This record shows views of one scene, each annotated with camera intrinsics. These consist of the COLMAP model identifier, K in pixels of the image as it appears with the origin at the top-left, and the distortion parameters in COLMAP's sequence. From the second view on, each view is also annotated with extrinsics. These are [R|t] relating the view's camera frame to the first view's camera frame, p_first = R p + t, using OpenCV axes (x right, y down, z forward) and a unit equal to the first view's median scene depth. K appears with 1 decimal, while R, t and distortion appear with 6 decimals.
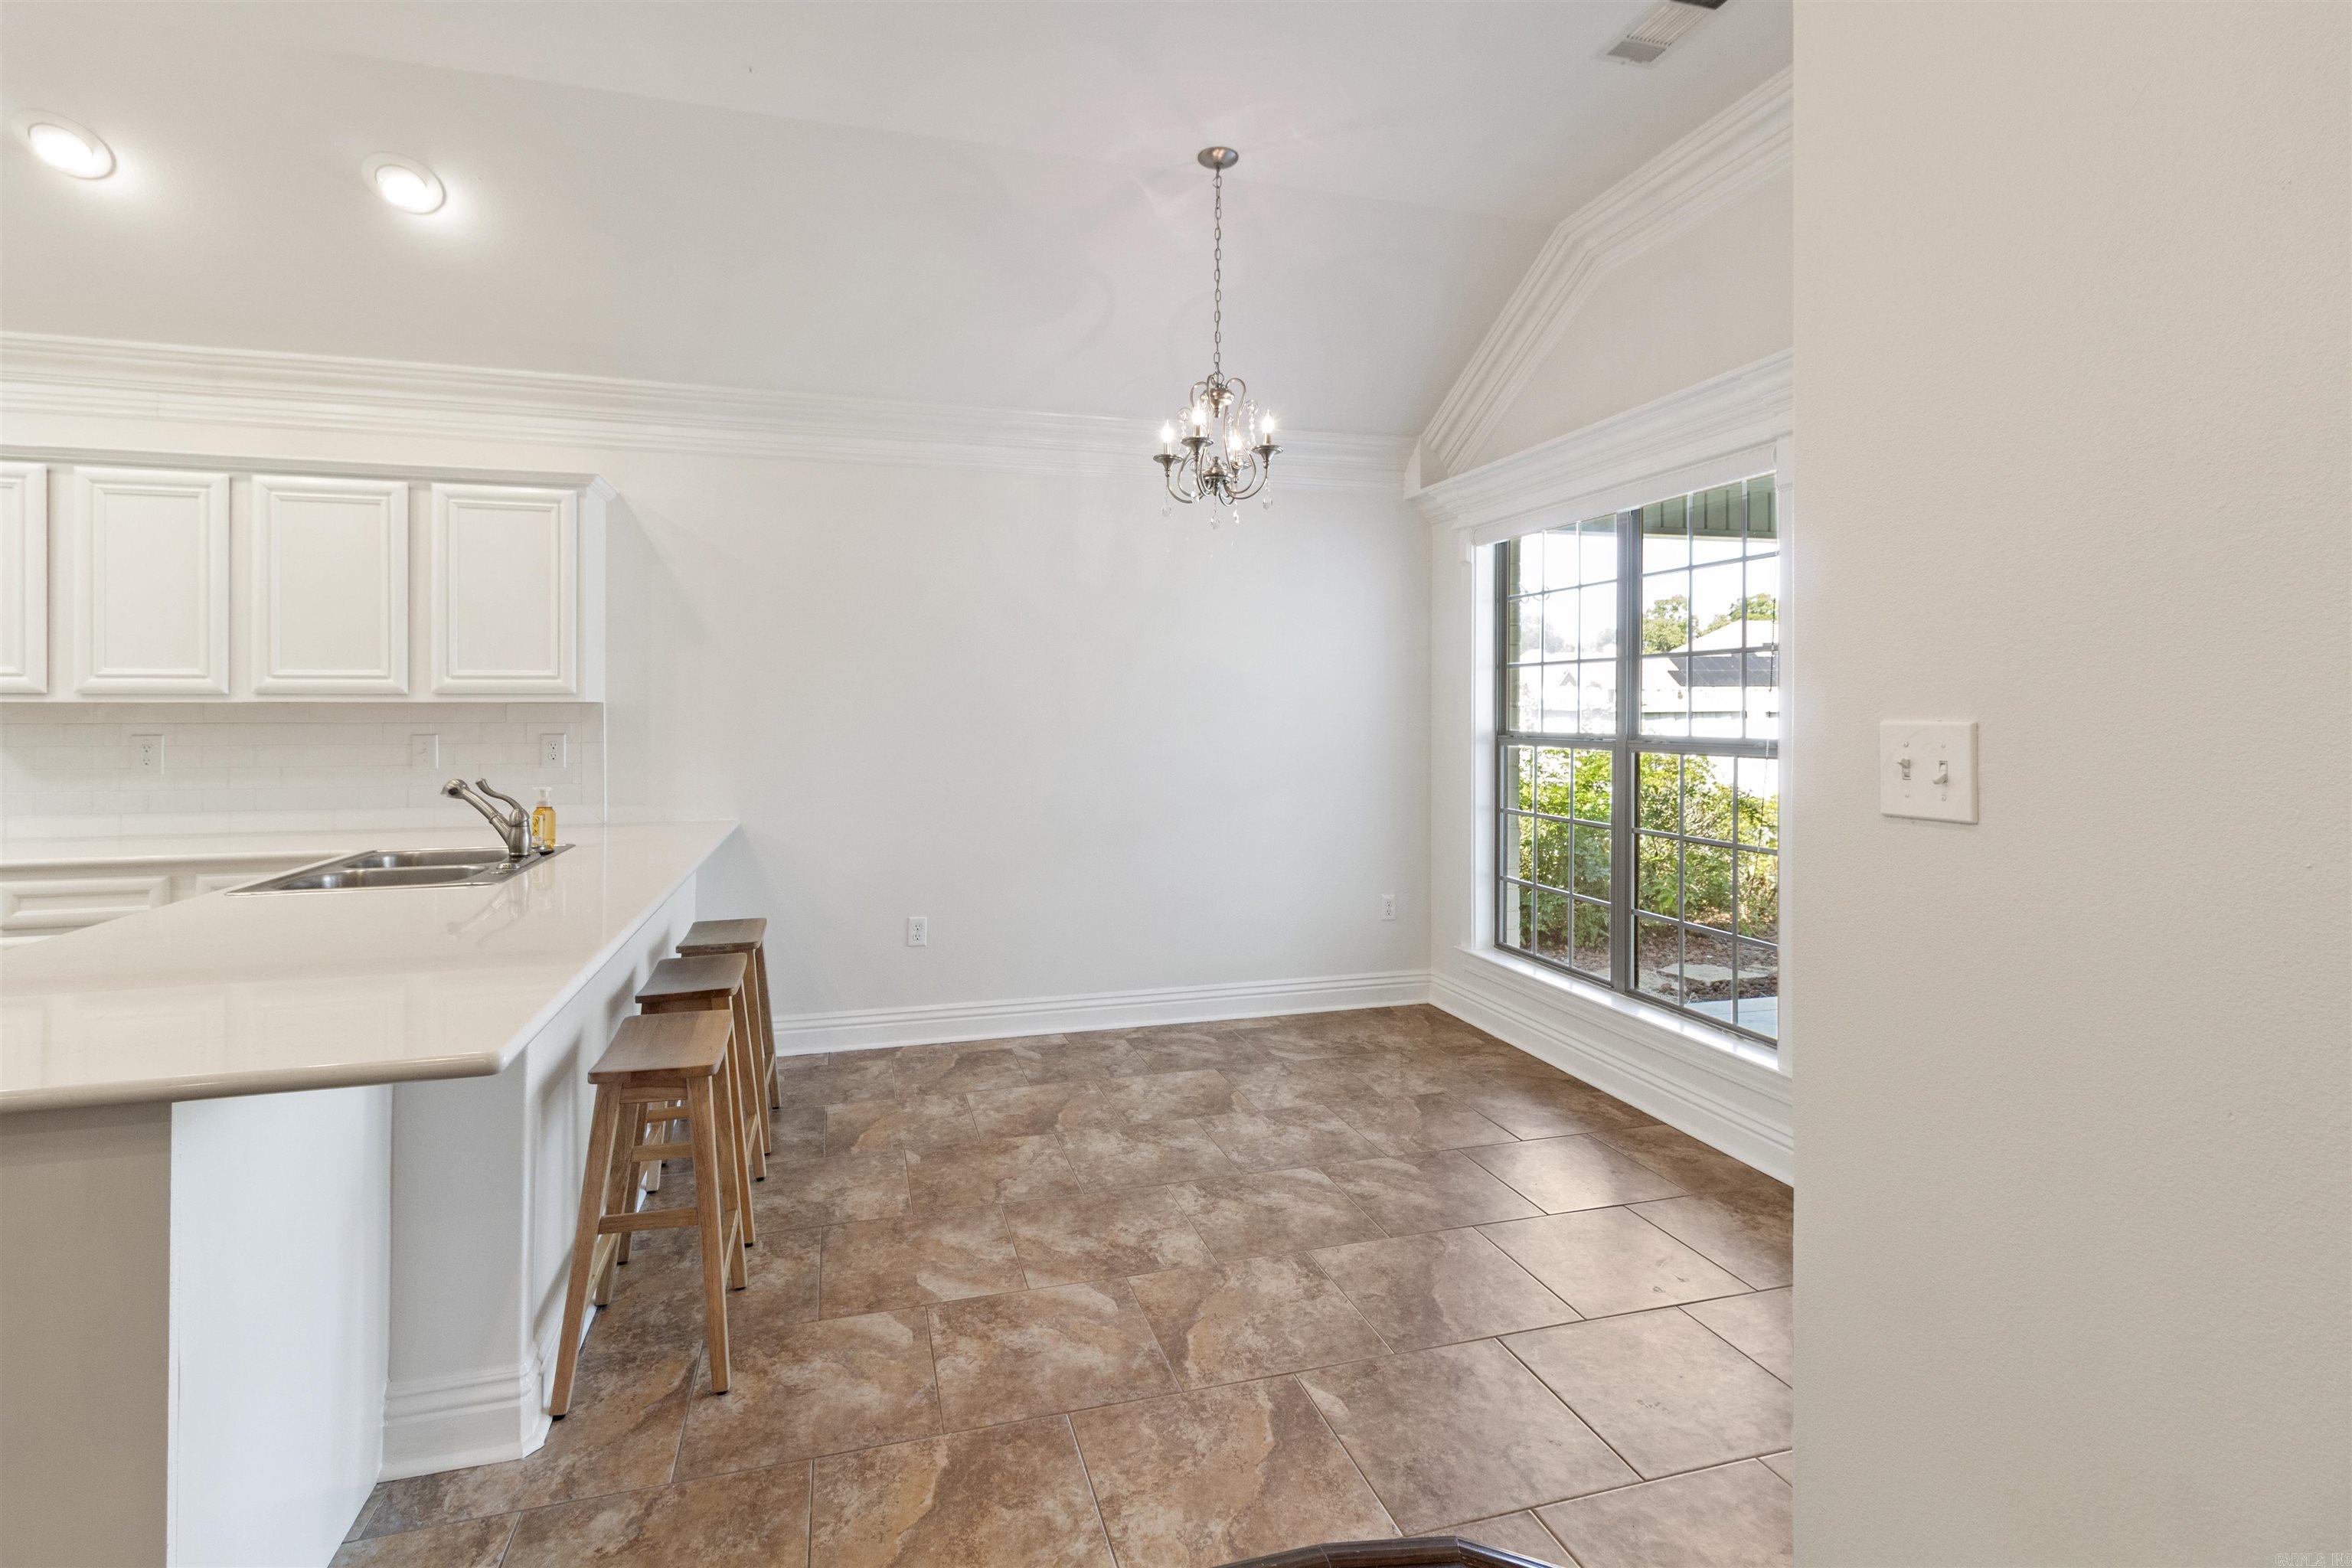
lens RADIAL K [[1118.0, 0, 1169.8], [0, 1118.0, 696.9], [0, 0, 1]] dist [0.006253, -0.000171]
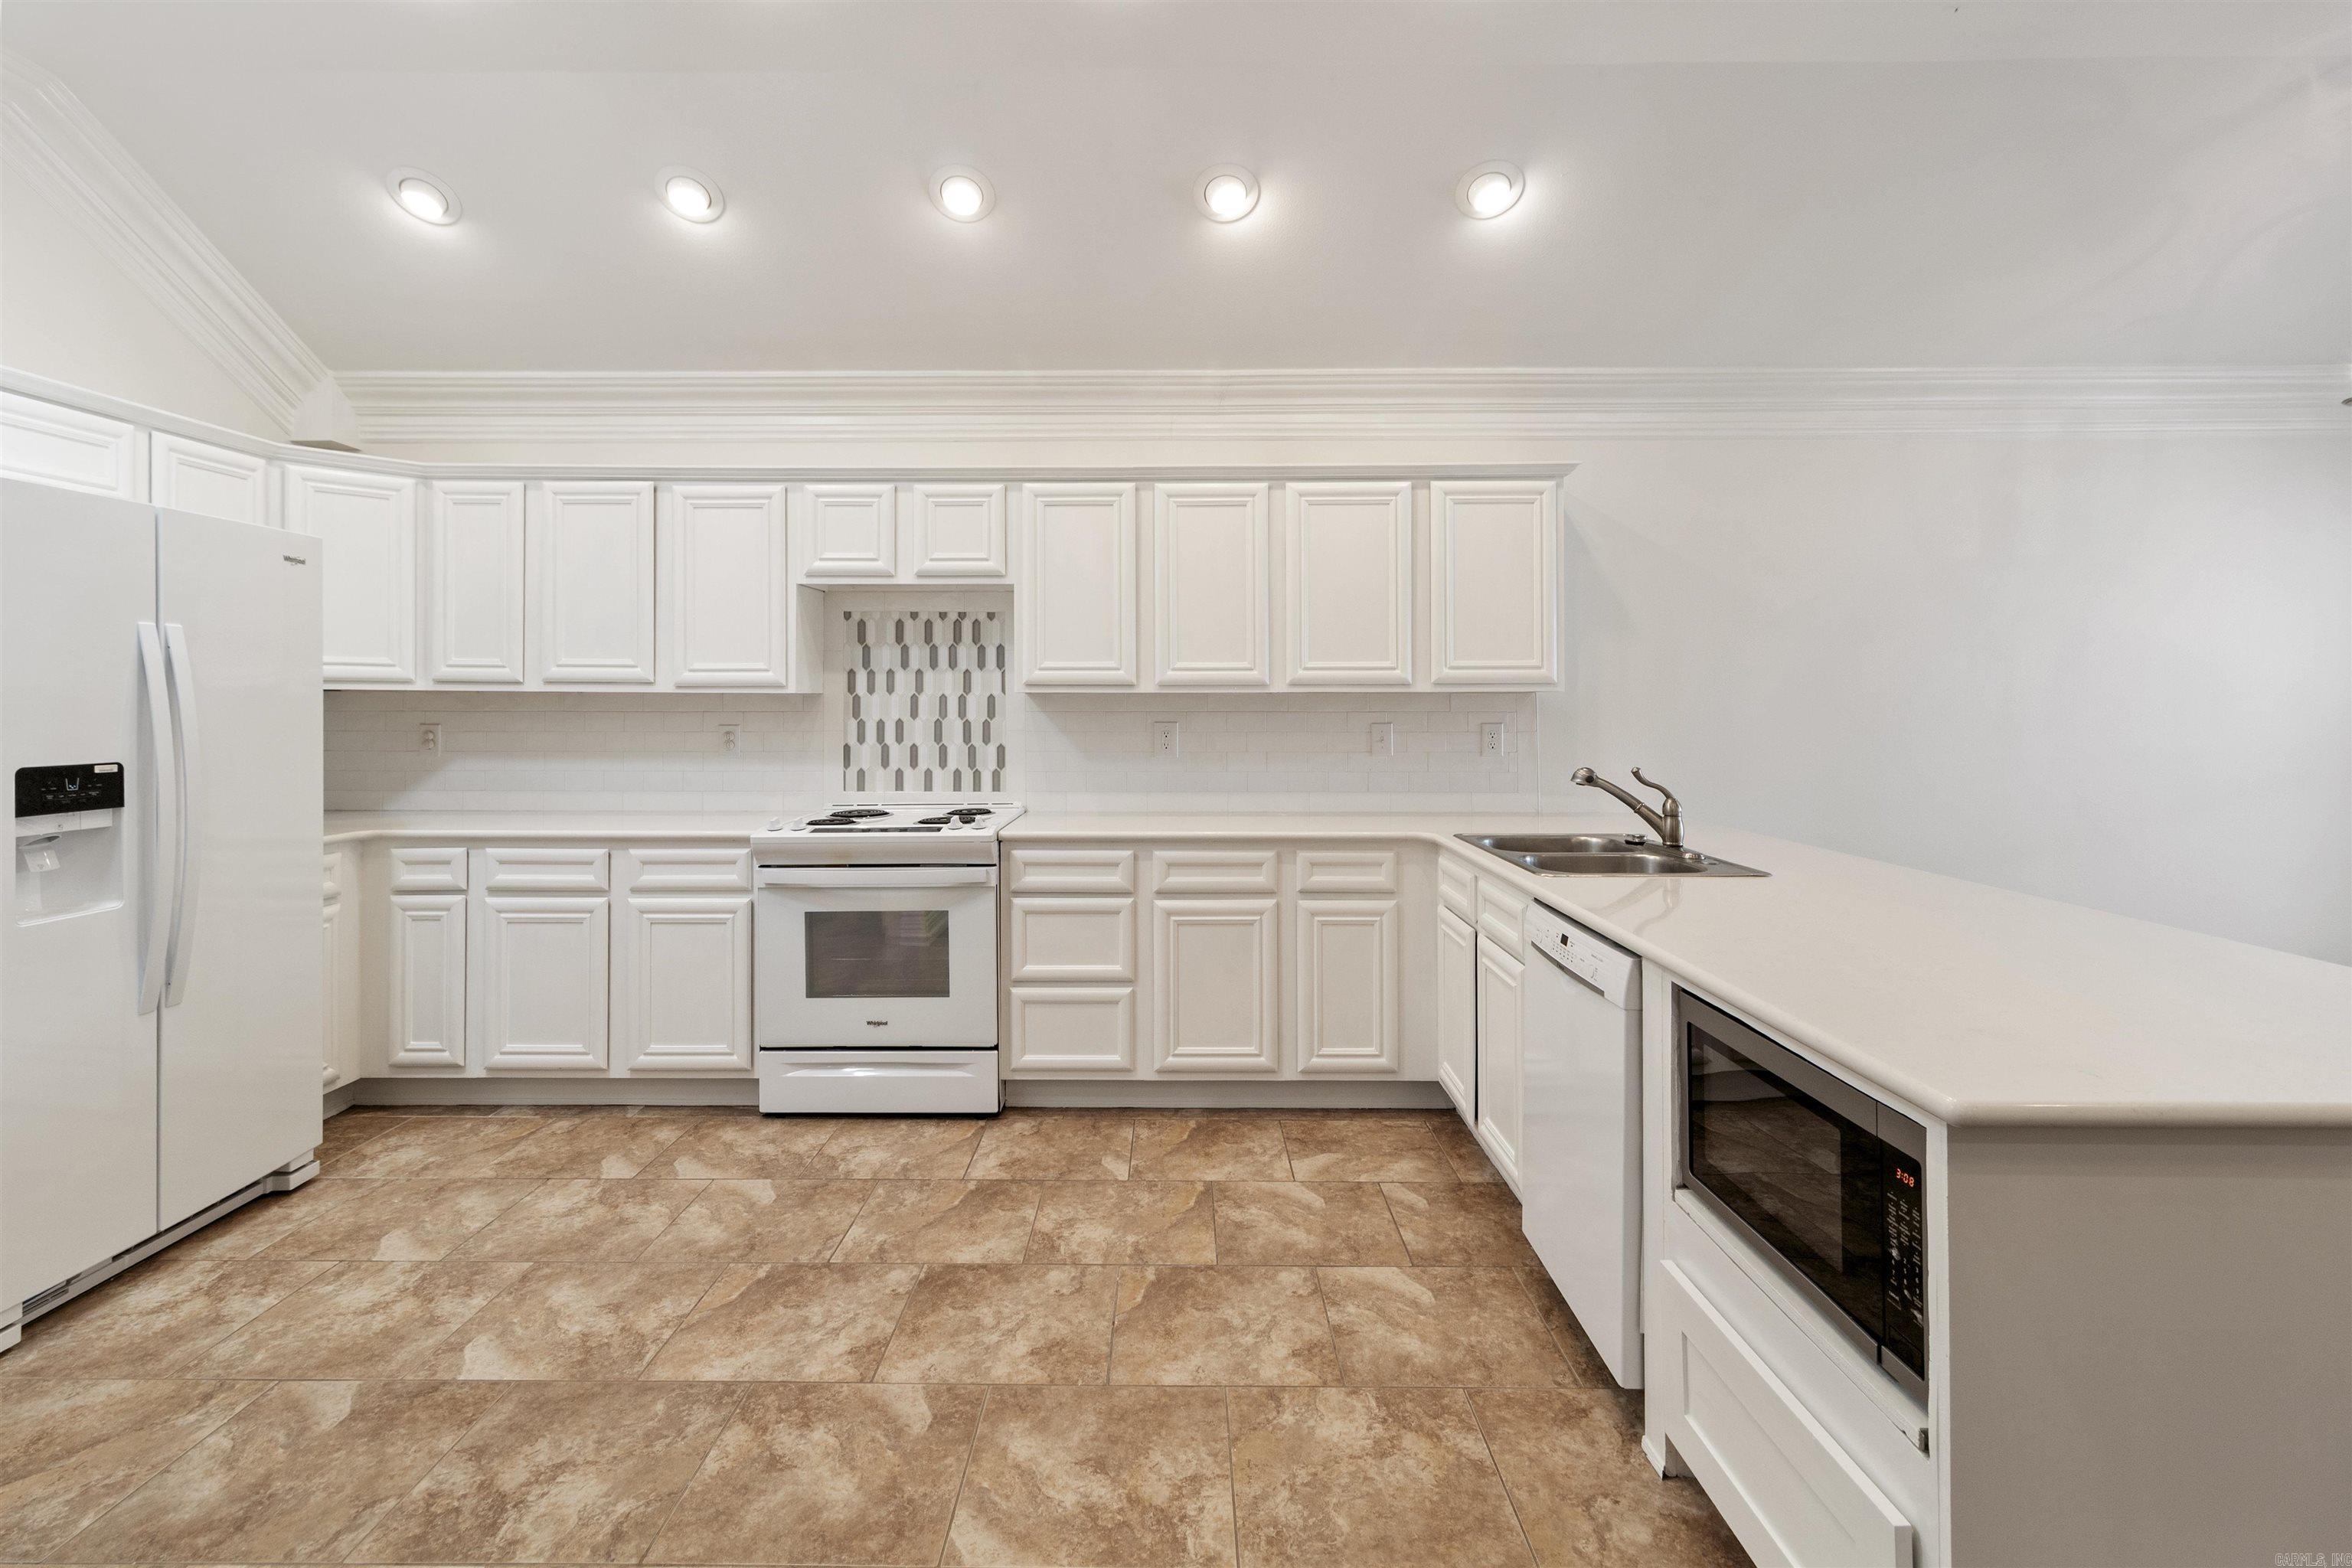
lens RADIAL K [[1118.0, 0, 1163.5], [0, 1118.0, 693.8], [0, 0, 1]] dist [0.006253, -0.000171]
pose [[0.958236, -0.001749, -0.285974, -0.606460], [0.003529, 0.999977, 0.005710, -0.000326], [0.285958, -0.006481, 0.958220, -0.068034]]
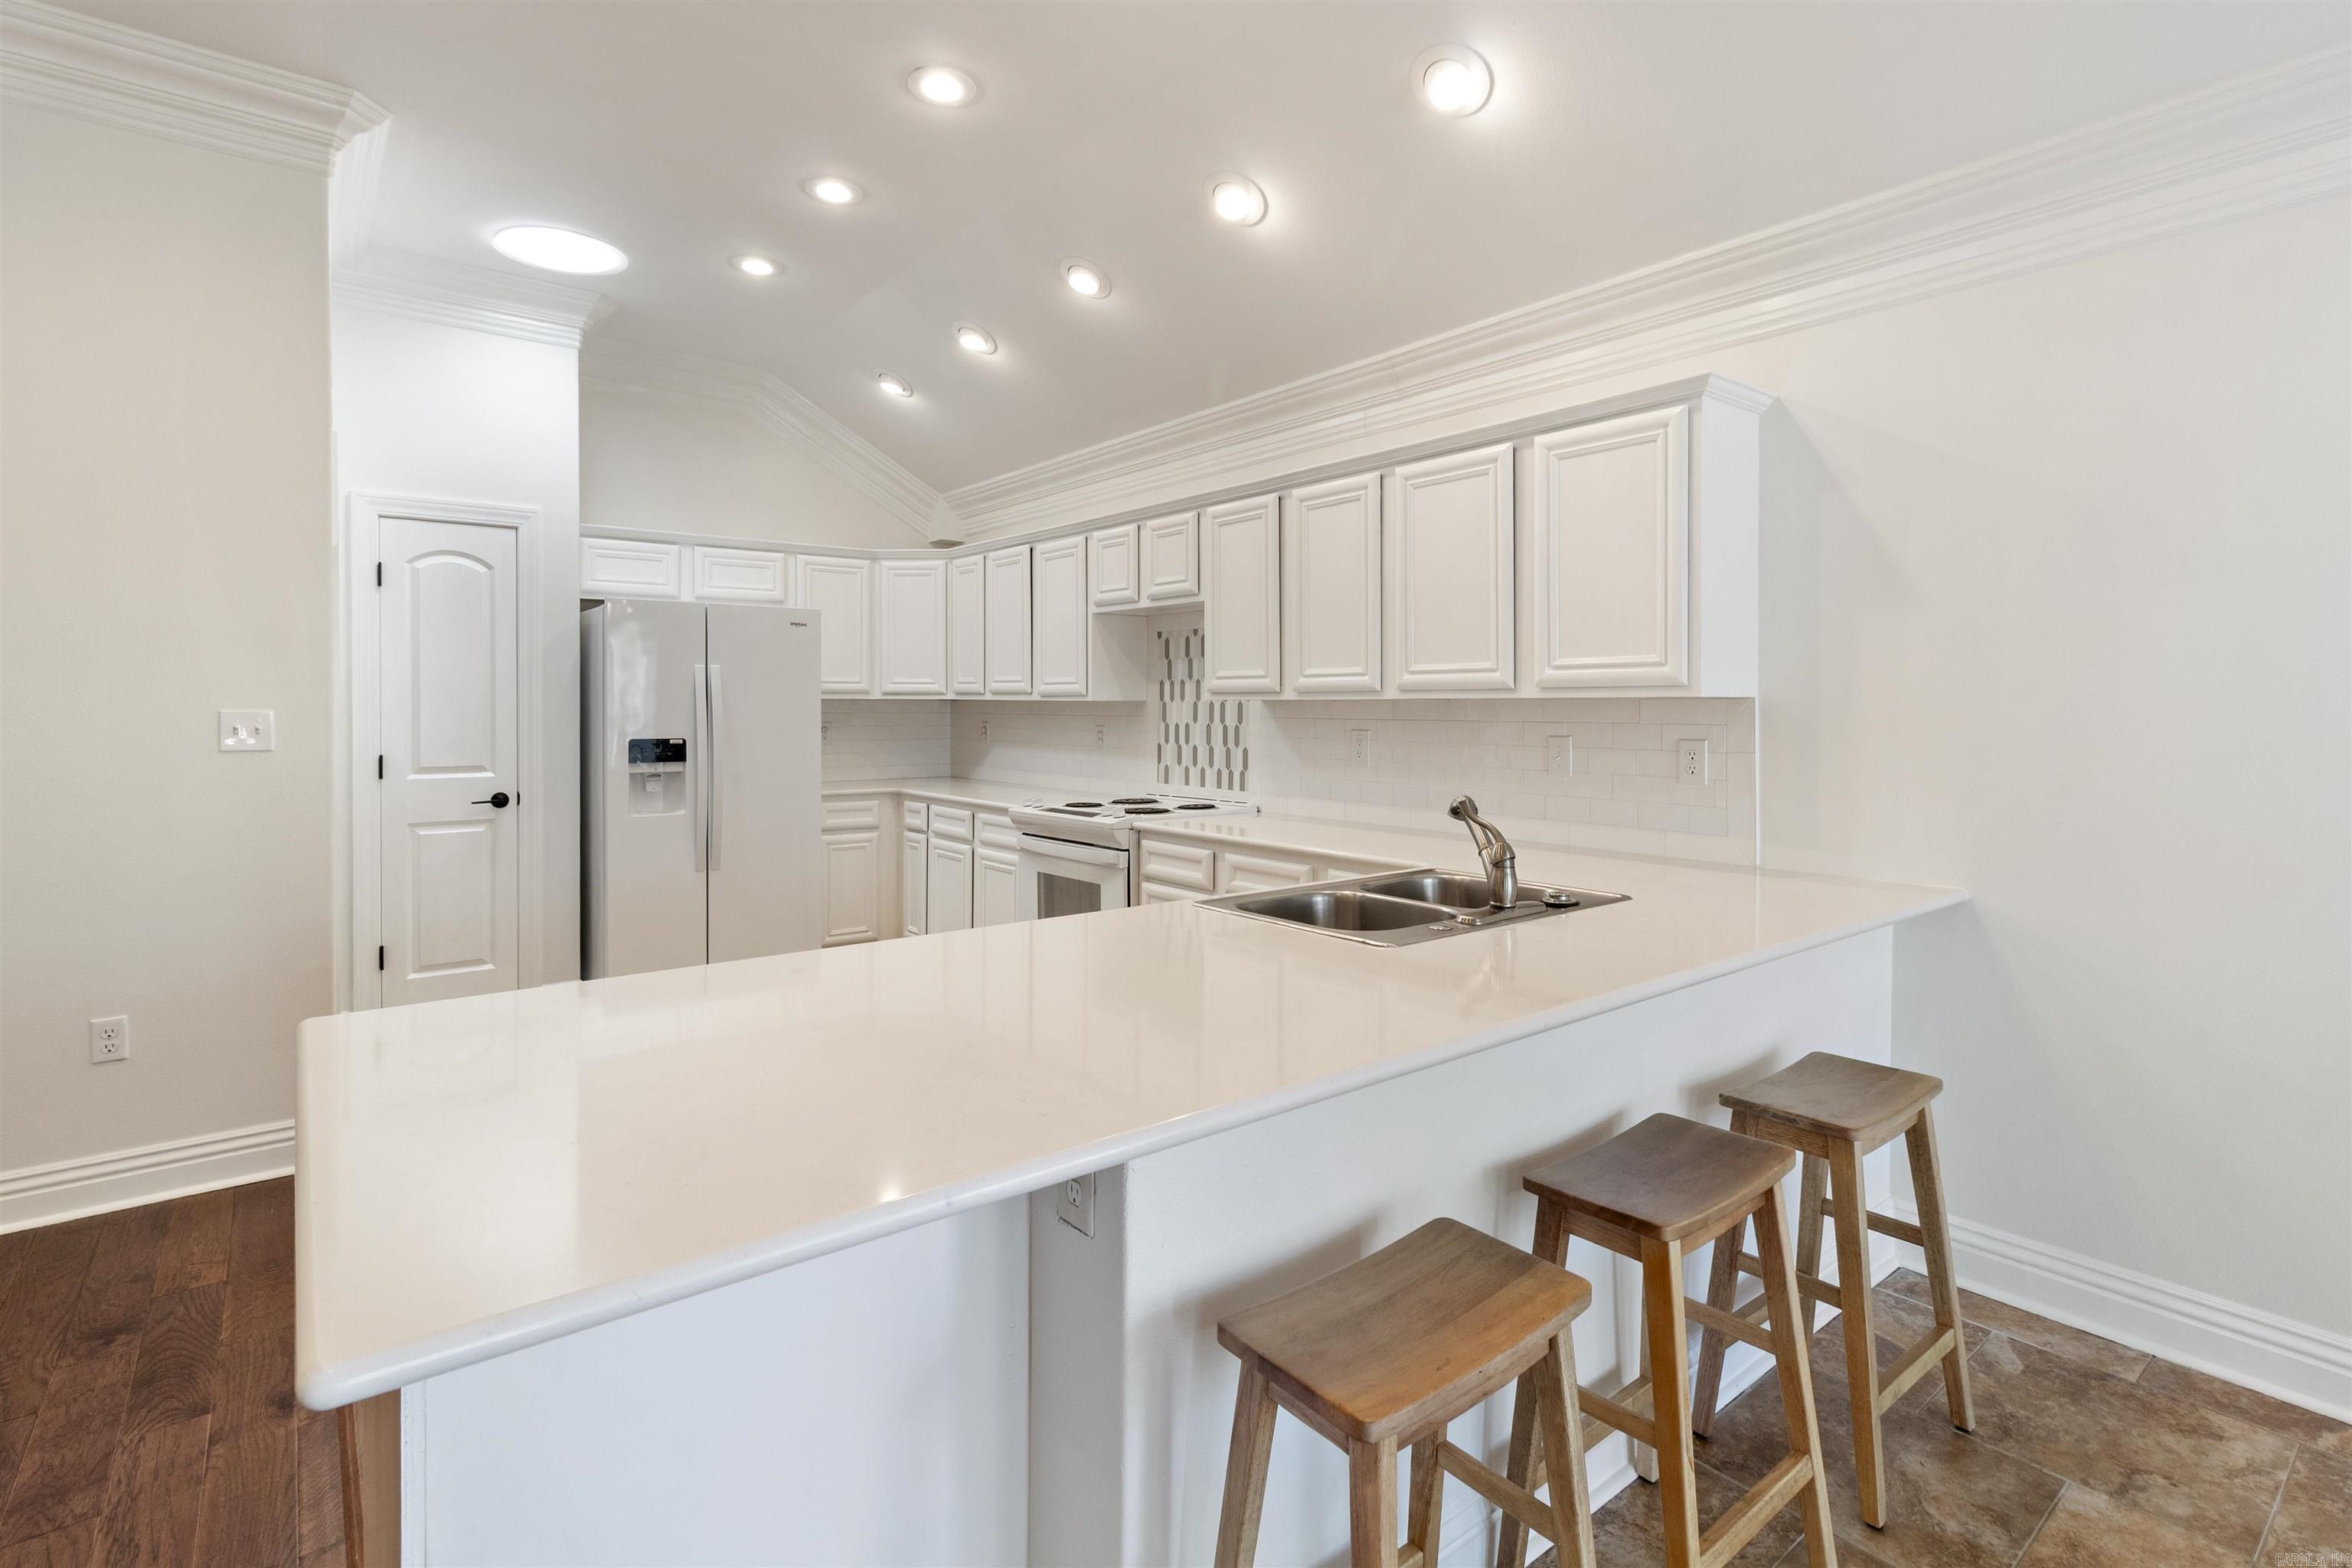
lens RADIAL K [[1118.0, 0, 1163.4], [0, 1118.0, 707.5], [0, 0, 1]] dist [0.006253, -0.000171]
pose [[0.376102, 0.002847, -0.926574, 0.013872], [0.010001, 0.999925, 0.007131, 0.003282], [0.926524, -0.011948, 0.376045, 0.431166]]
